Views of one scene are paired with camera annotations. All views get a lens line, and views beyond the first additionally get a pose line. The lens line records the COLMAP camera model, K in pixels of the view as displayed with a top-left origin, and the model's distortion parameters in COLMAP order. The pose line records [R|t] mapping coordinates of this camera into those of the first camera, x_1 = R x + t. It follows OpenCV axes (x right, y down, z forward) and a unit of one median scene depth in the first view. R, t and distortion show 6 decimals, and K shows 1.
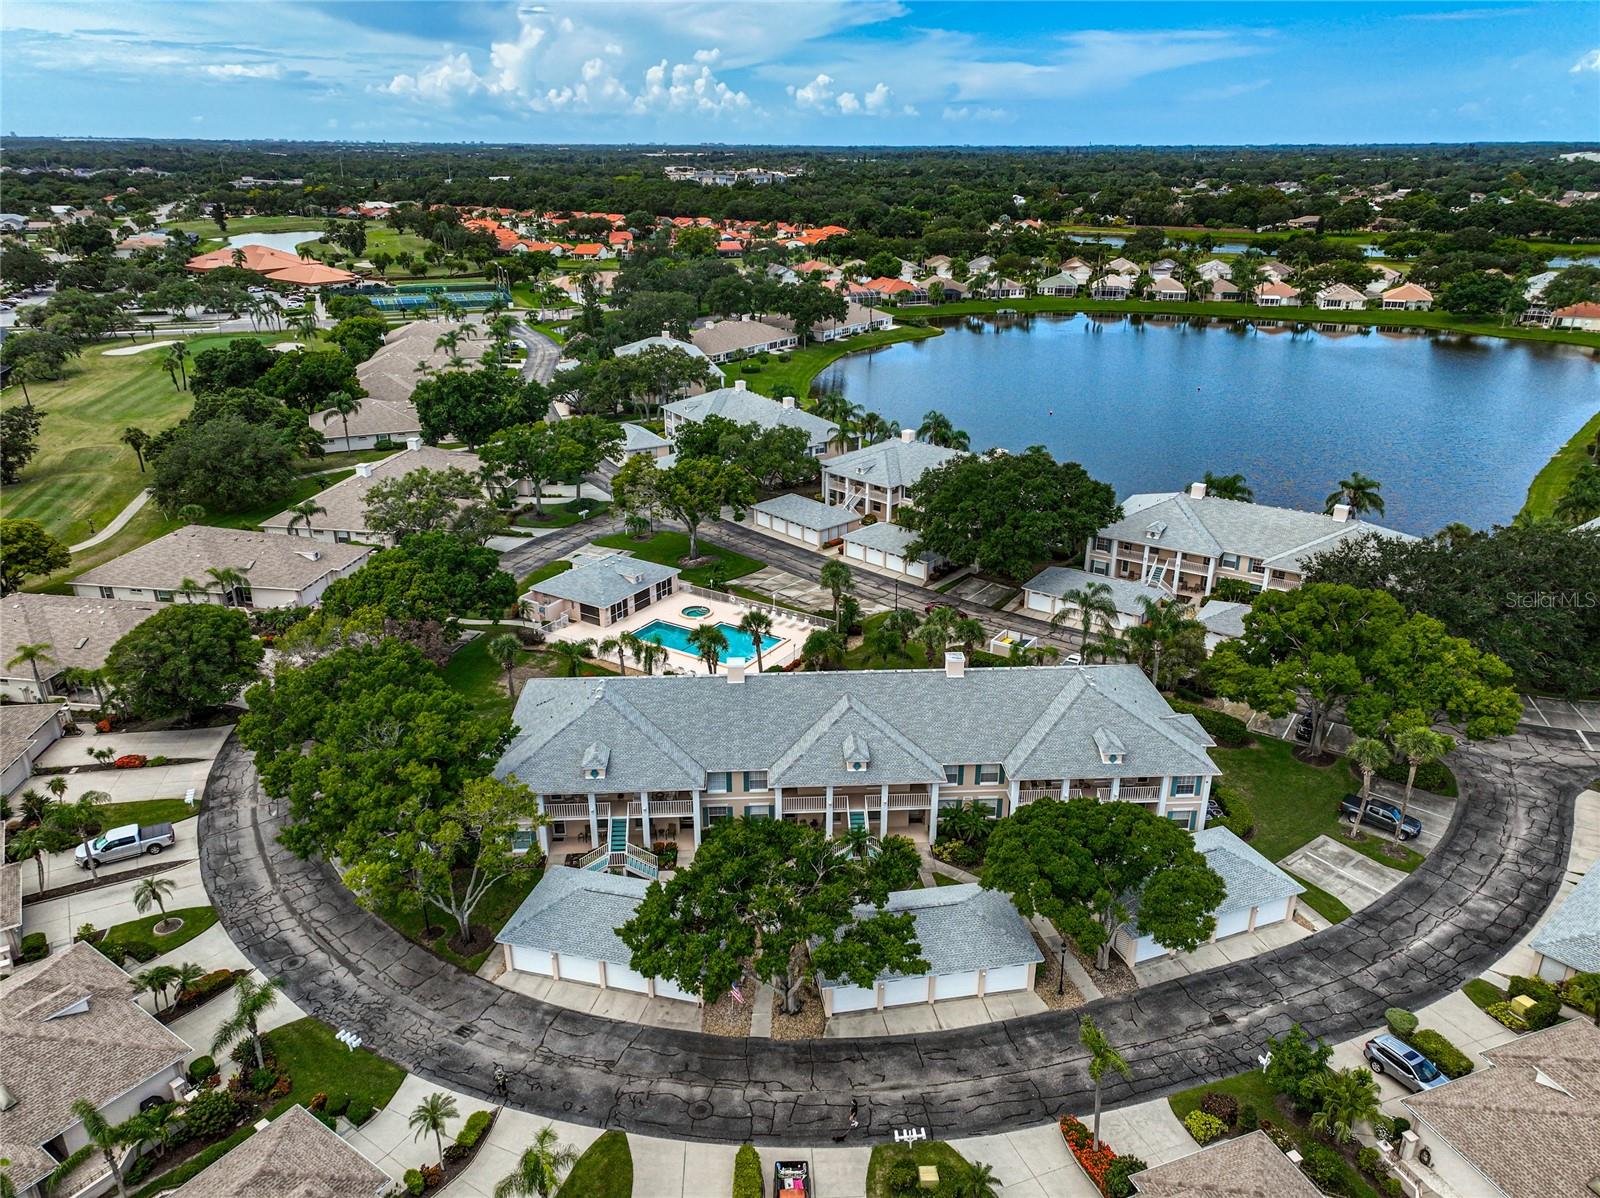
lens RADIAL K [[1121.4, 0, 800.0], [0, 1121.4, 599.0], [0, 0, 1]] dist [0.001647, 0.043326]
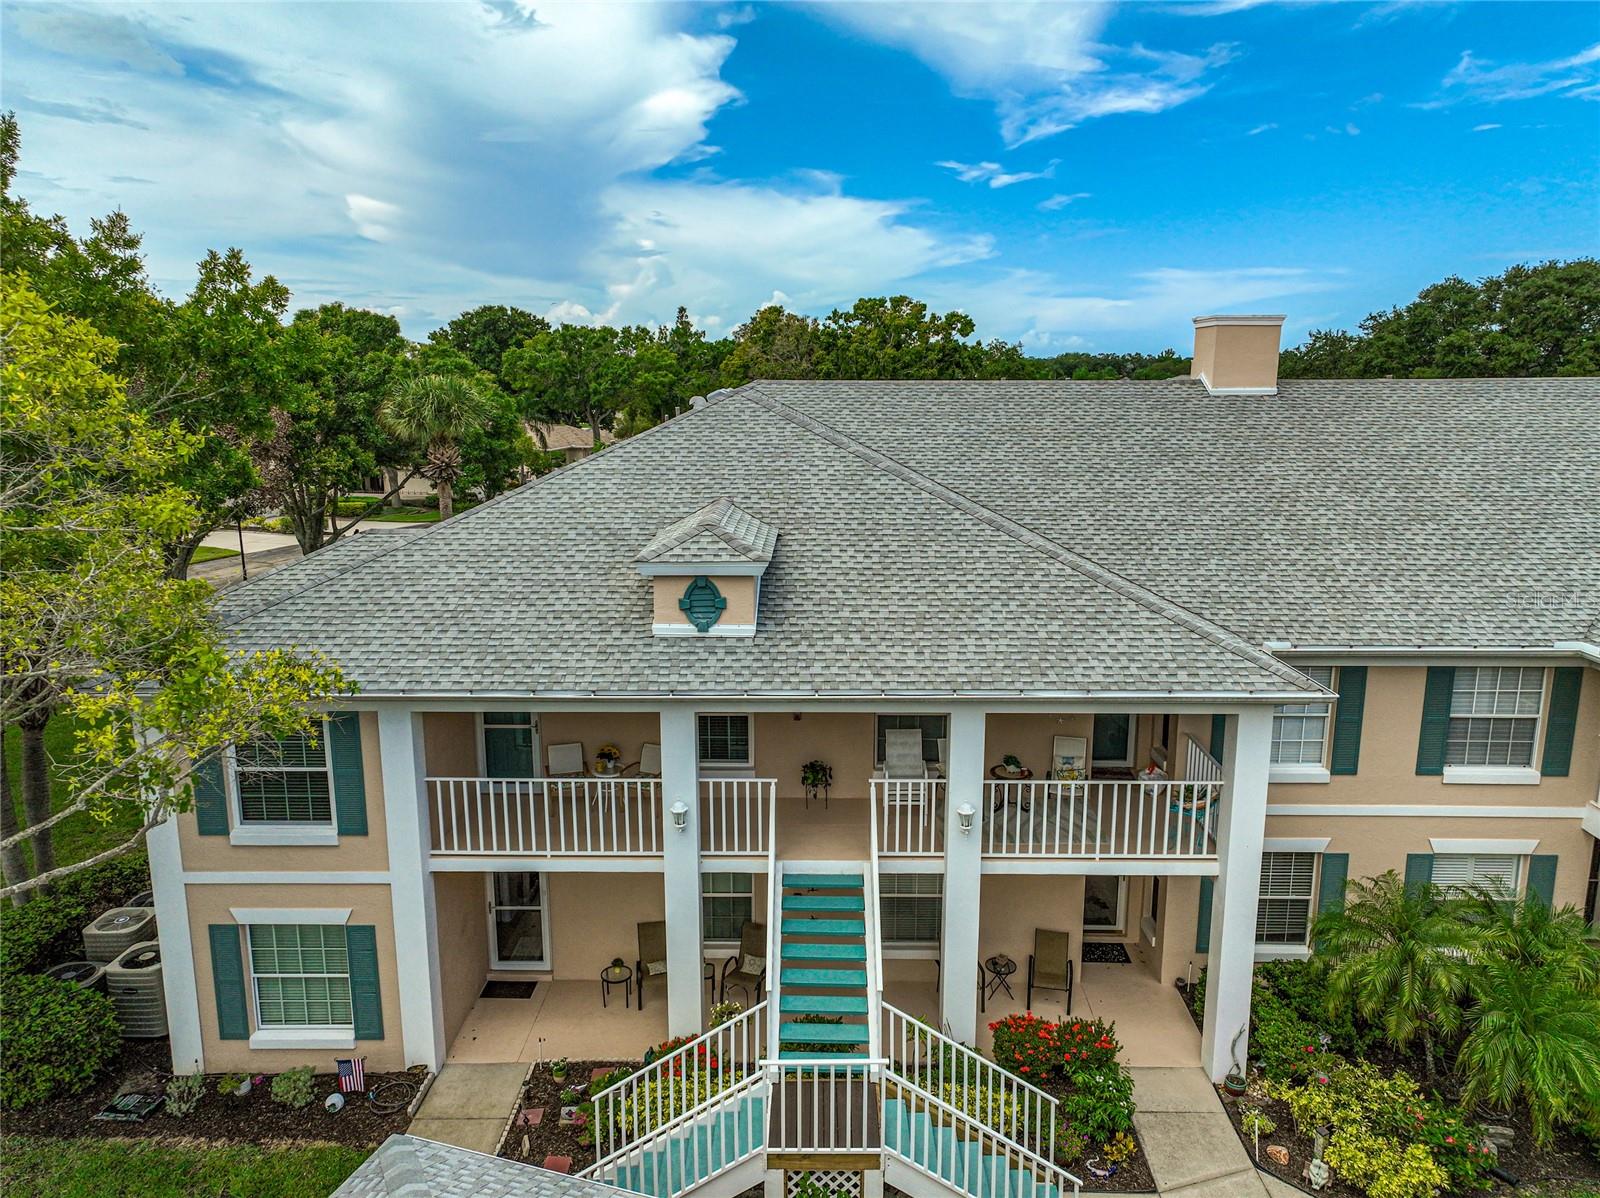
lens RADIAL K [[1121.4, 0, 800.0], [0, 1121.4, 599.0], [0, 0, 1]] dist [0.001647, 0.043326]
pose [[0.997320, 0.005339, -0.072974, -0.150898], [-0.019409, 0.980908, -0.193501, 0.186928], [0.070547, 0.194399, 0.978382, 0.806852]]
